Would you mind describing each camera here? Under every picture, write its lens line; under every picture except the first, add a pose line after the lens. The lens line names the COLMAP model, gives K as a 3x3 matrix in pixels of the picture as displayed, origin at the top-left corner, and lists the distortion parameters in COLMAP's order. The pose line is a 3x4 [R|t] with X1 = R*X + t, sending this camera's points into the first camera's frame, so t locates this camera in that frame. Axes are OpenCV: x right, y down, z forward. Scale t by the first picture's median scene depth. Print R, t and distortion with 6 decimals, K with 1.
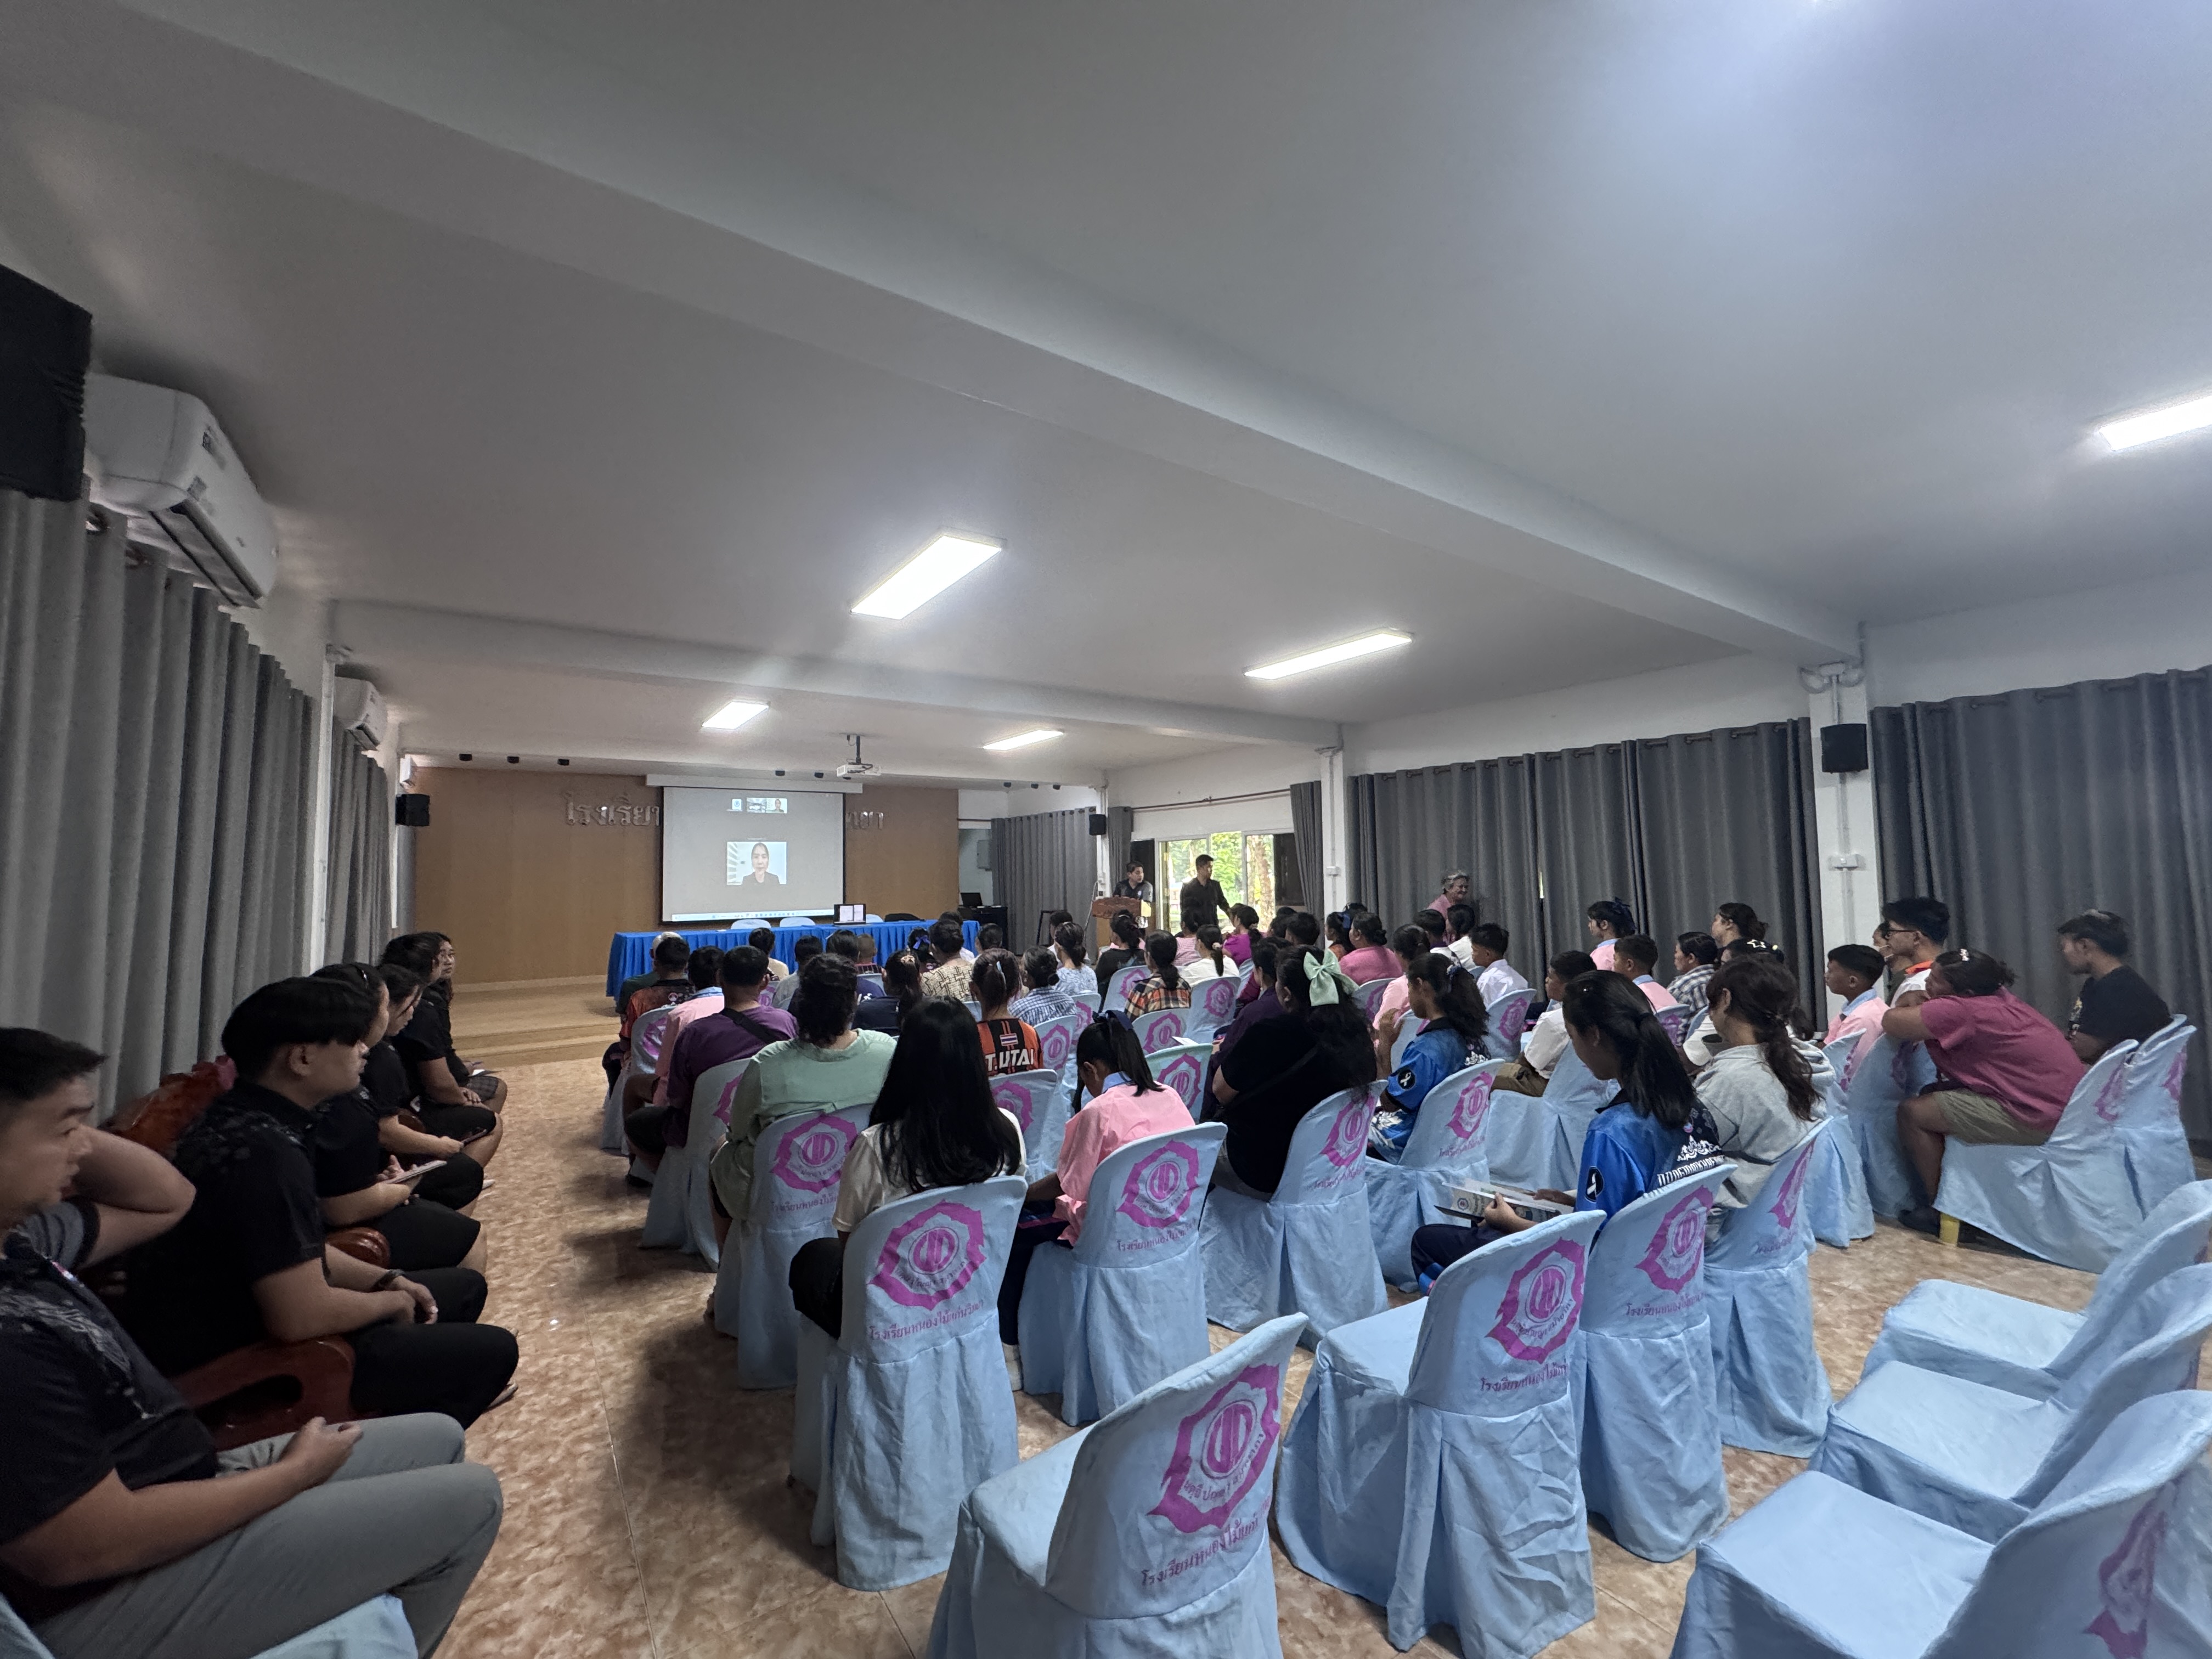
lens RADIAL K [[883.3, 0, 1116.2], [0, 883.3, 811.7], [0, 0, 1]] dist [-0.005113, 0.000857]
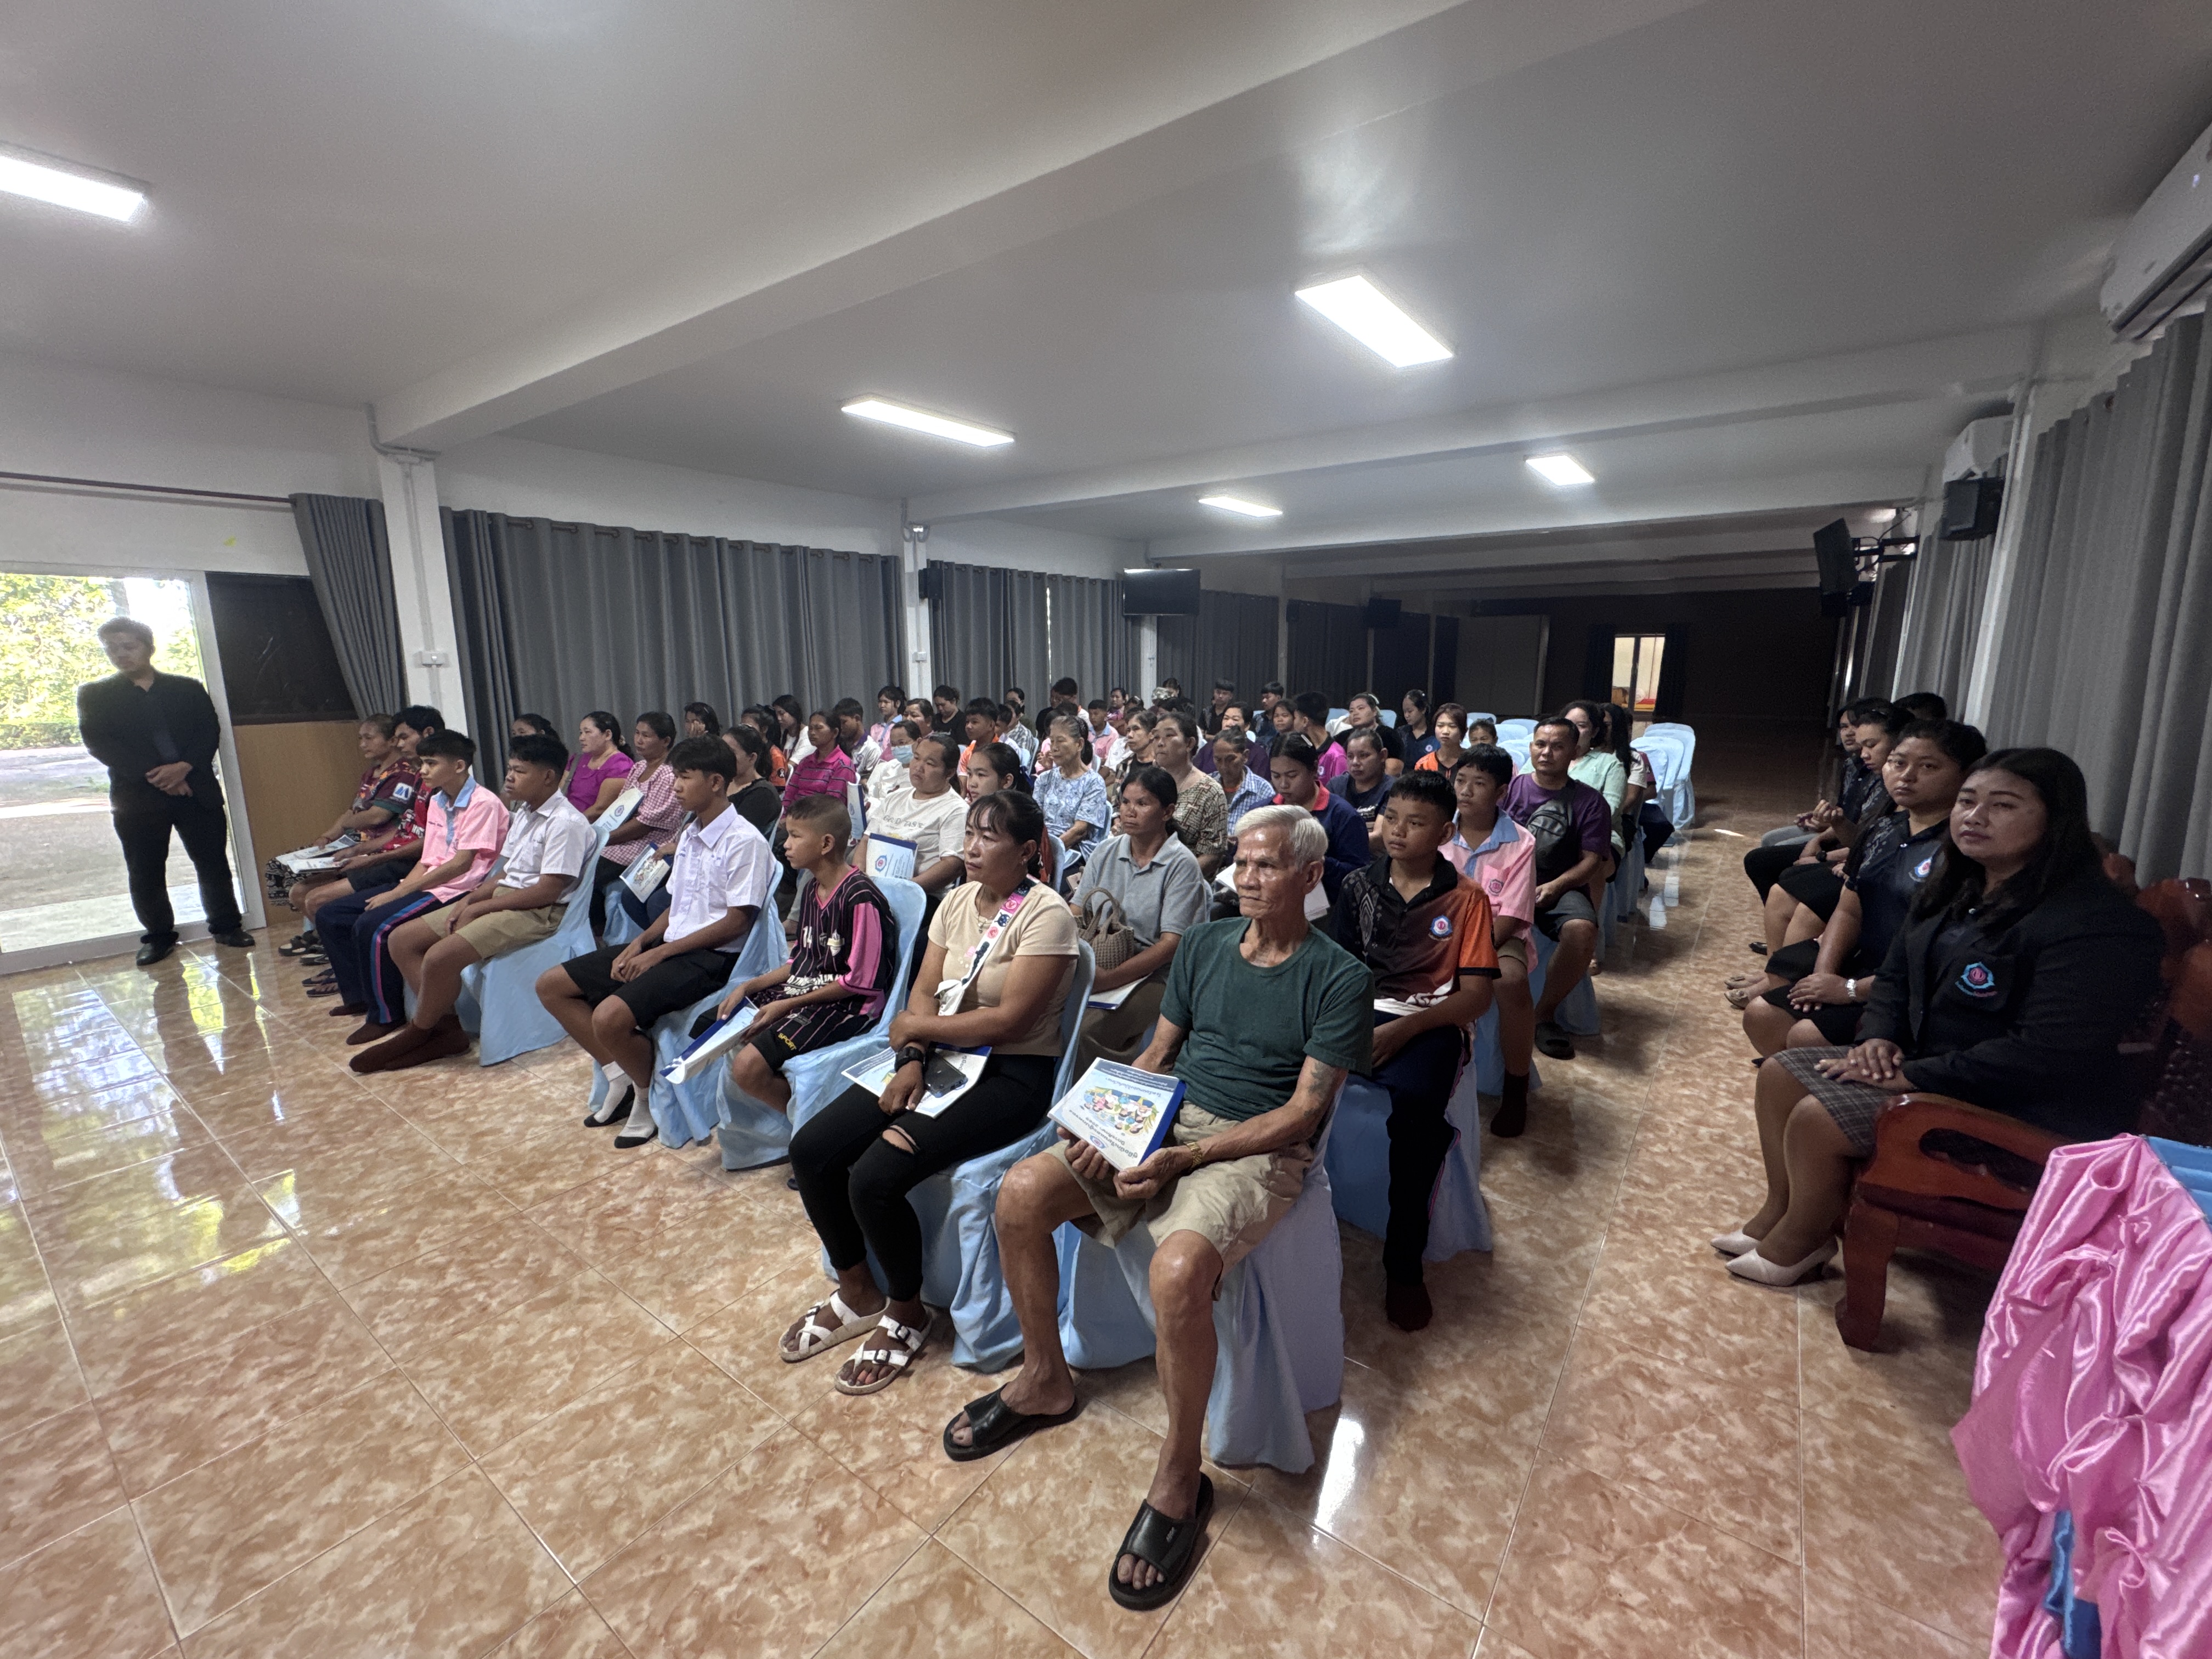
lens RADIAL K [[883.3, 0, 1115.8], [0, 883.3, 847.5], [0, 0, 1]] dist [-0.005113, 0.000857]
pose [[-0.316725, -0.177530, 0.931756, -0.387485], [-0.057667, 0.984115, 0.167904, 0.049801], [-0.946763, -0.000552, -0.321931, 0.565541]]
